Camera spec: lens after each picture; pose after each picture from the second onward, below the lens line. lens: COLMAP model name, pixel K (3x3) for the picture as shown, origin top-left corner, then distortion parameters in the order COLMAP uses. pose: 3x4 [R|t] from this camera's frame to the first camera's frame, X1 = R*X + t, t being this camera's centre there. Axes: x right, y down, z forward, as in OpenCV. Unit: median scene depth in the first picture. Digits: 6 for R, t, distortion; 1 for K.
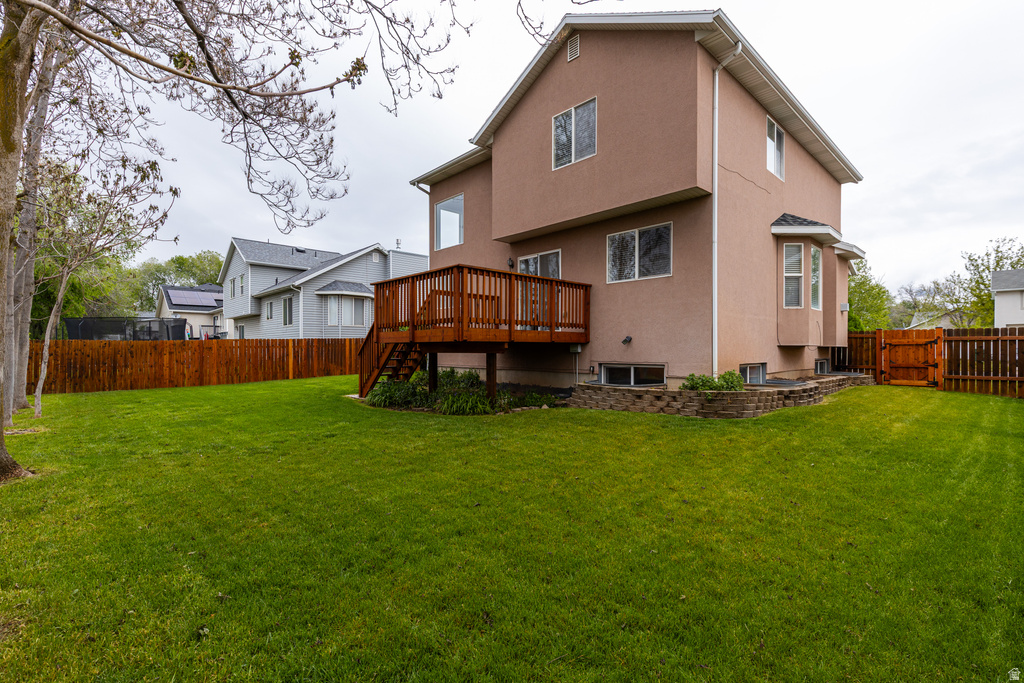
lens RADIAL K [[468.1, 0, 510.6], [0, 468.1, 344.6], [0, 0, 1]] dist [0.013943, -0.001201]
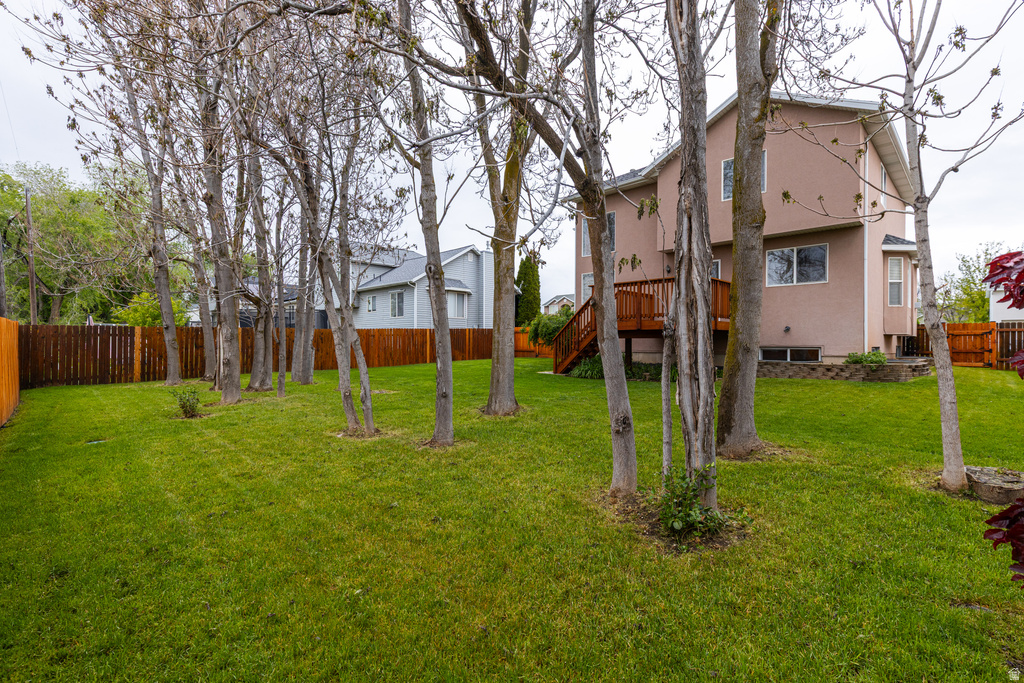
lens RADIAL K [[468.1, 0, 514.2], [0, 468.1, 336.0], [0, 0, 1]] dist [0.013943, -0.001201]
pose [[0.999403, 0.004930, 0.034193, -0.521856], [-0.004805, 0.999981, -0.003735, 0.016928], [-0.034211, 0.003569, 0.999408, -0.296471]]
